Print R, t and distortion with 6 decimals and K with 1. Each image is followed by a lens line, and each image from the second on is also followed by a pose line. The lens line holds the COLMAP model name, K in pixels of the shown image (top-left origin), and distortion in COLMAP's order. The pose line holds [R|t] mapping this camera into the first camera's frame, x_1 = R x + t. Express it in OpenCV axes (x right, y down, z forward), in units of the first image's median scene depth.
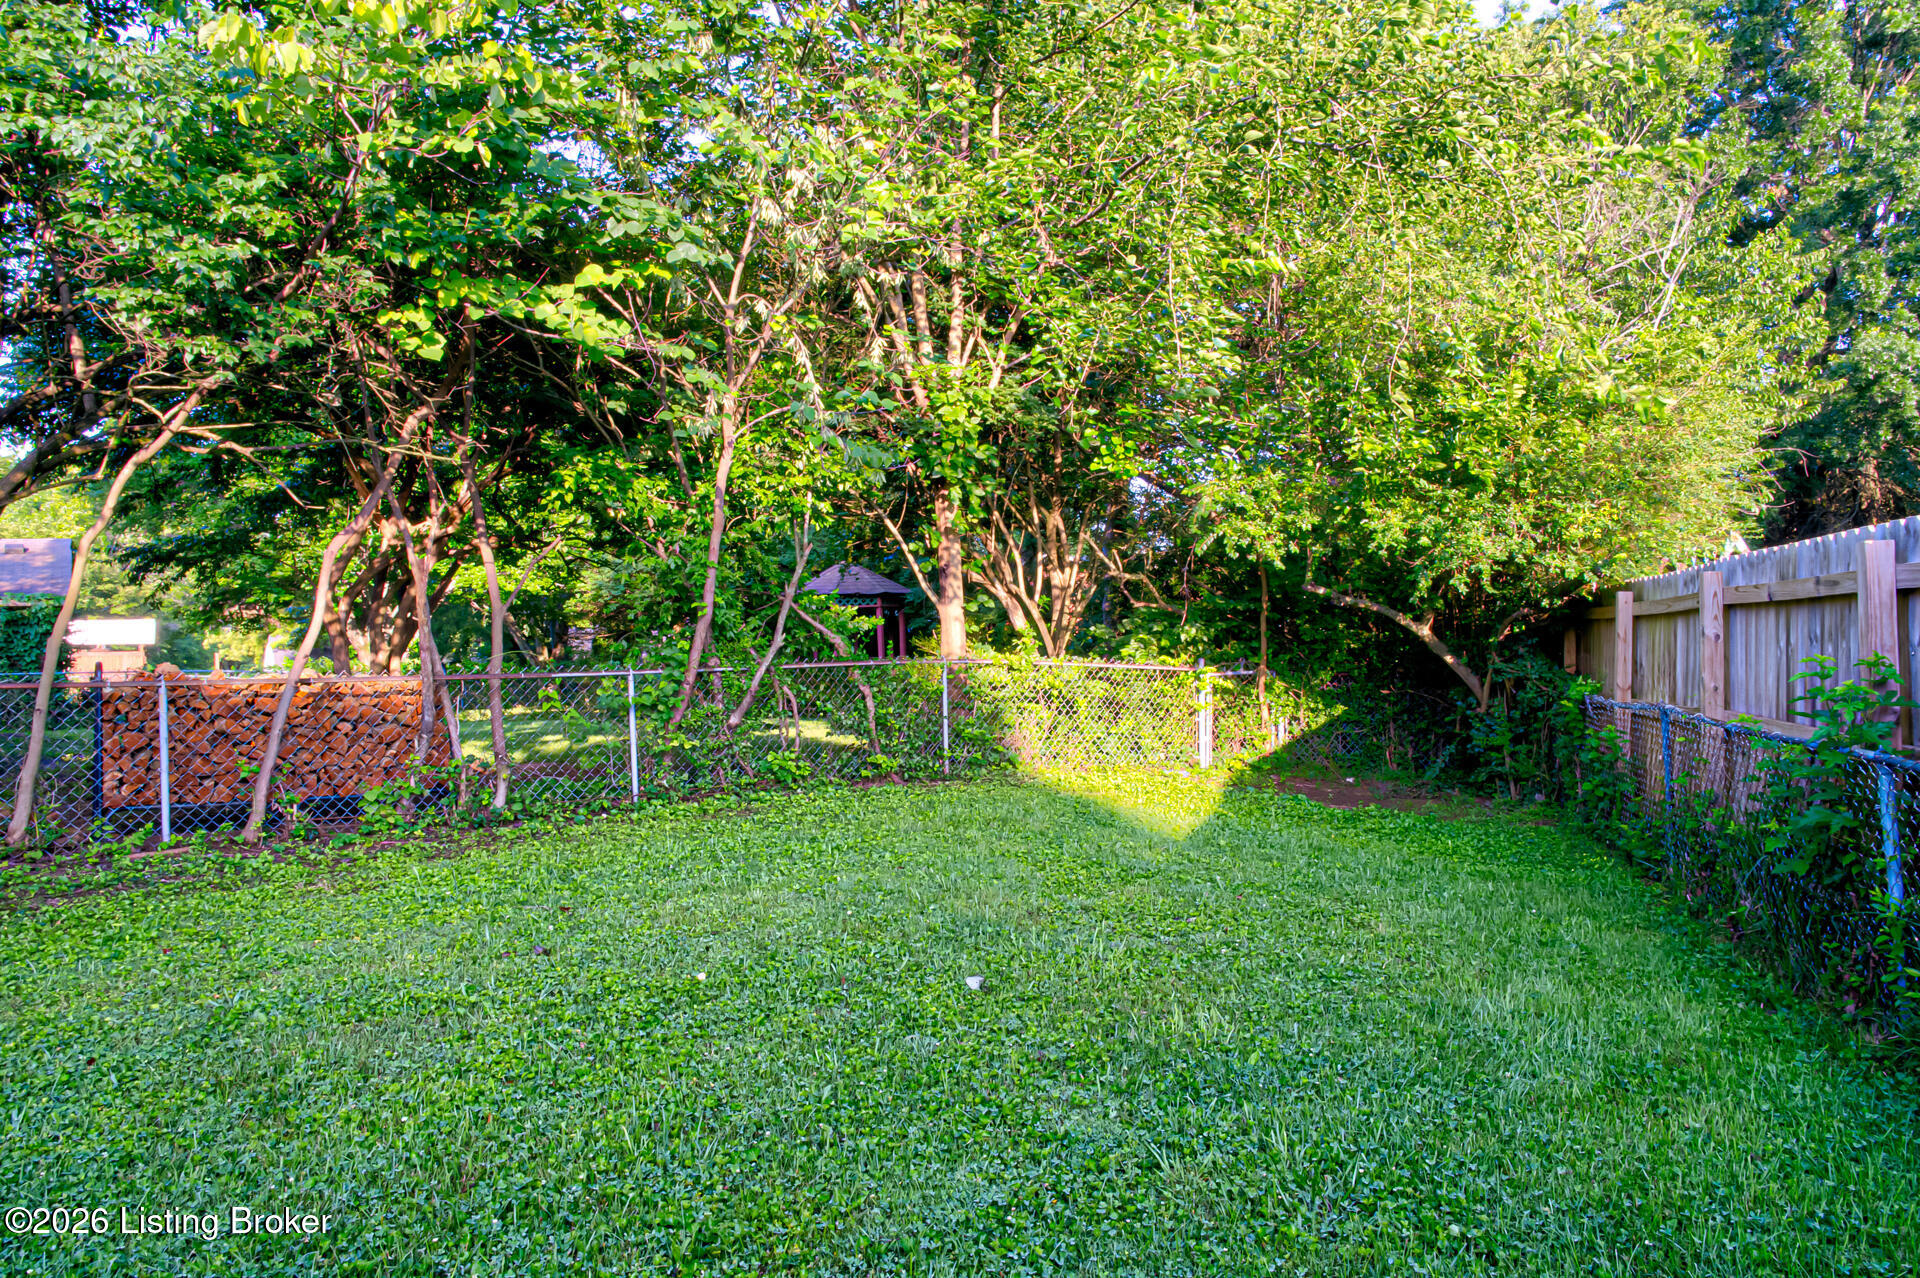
lens RADIAL K [[1302.3, 0, 957.7], [0, 1302.3, 637.1], [0, 0, 1]] dist [-0.088238, 0.091145]
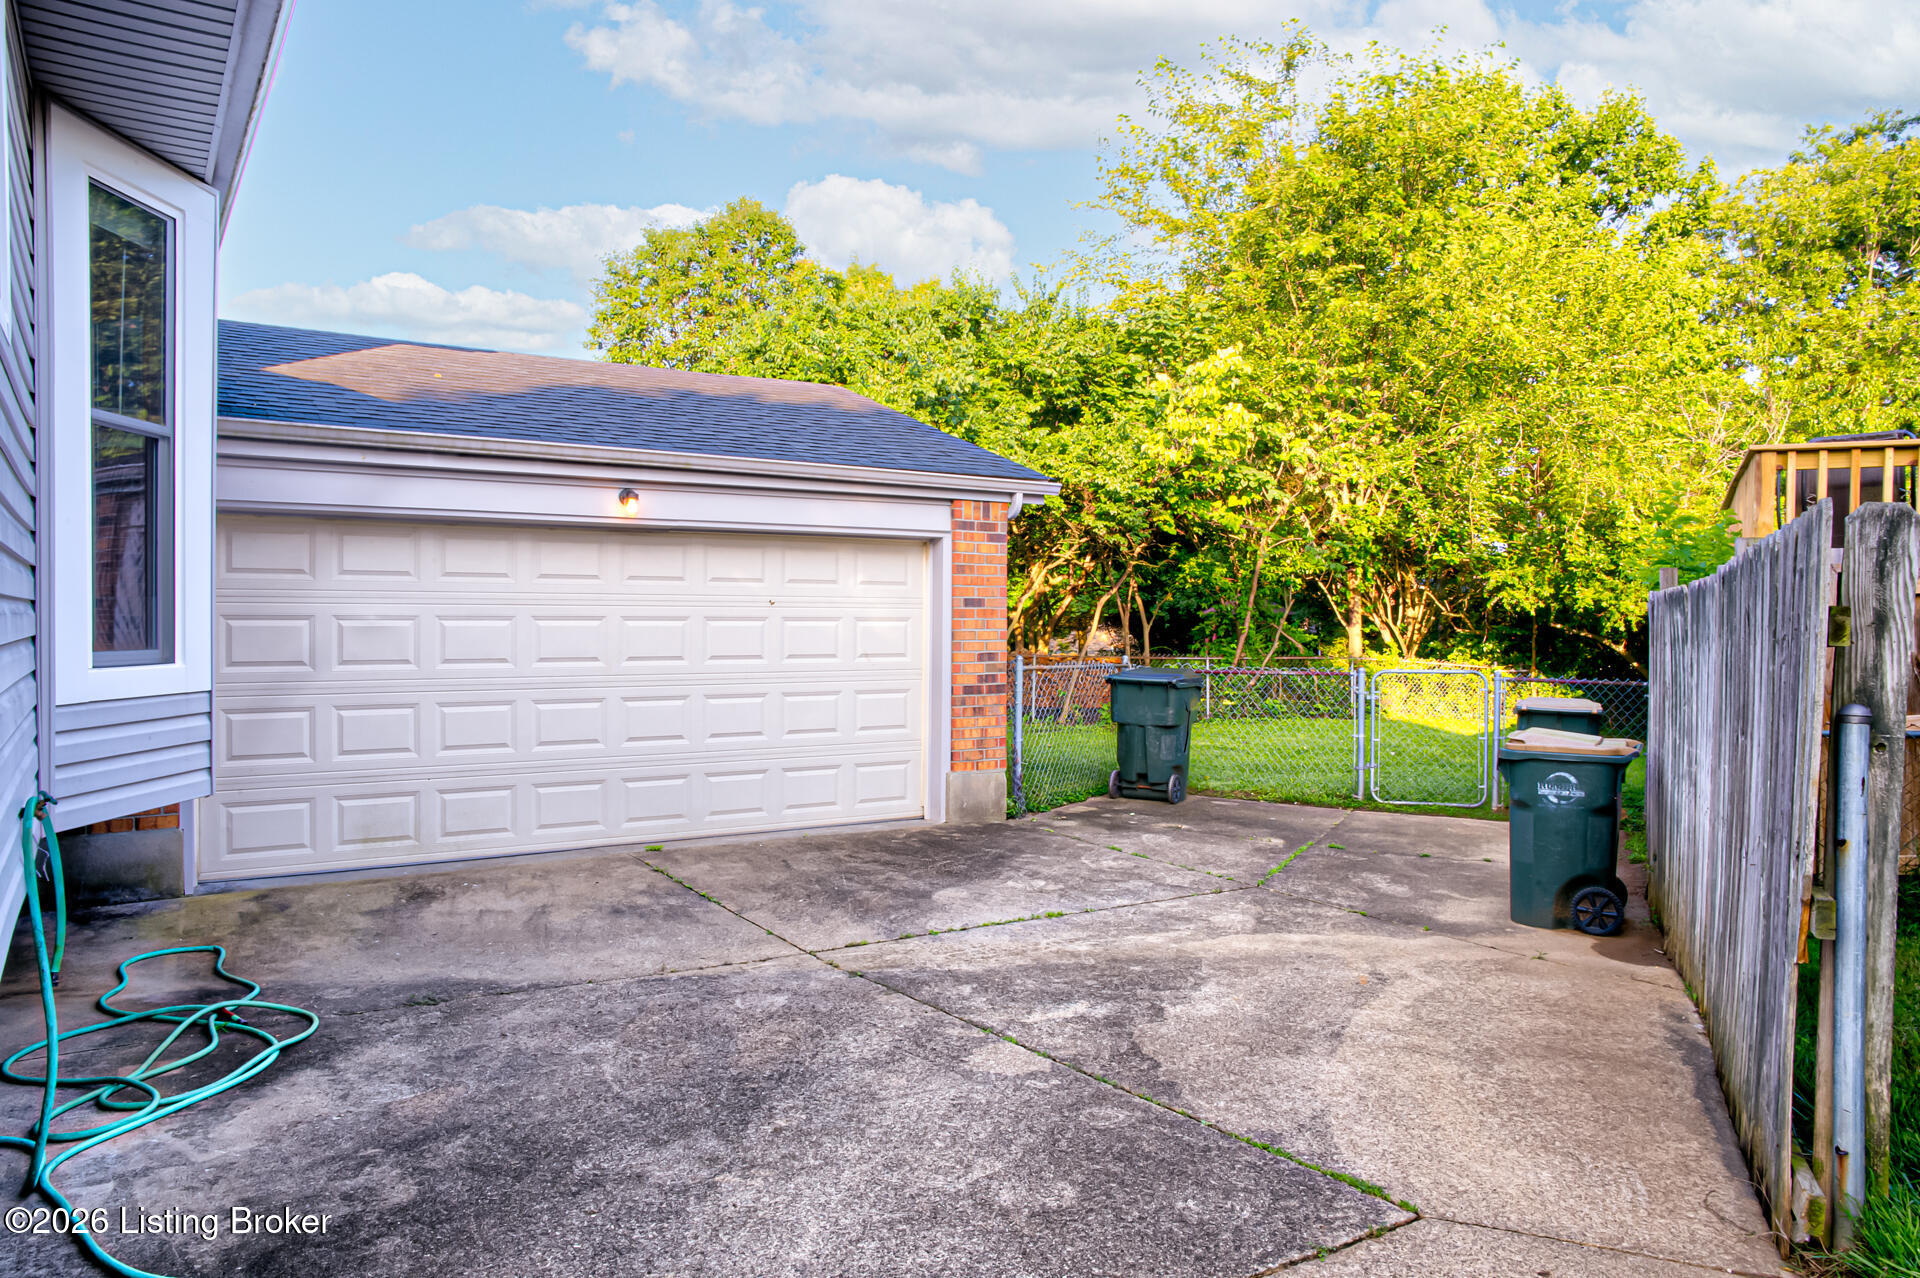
lens RADIAL K [[1302.3, 0, 957.7], [0, 1302.3, 637.1], [0, 0, 1]] dist [-0.088238, 0.091145]
pose [[0.970025, 0.023395, -0.241876, -0.112367], [-0.024450, 0.999700, -0.001358, 0.004121], [0.241772, 0.007231, 0.970306, -0.983060]]
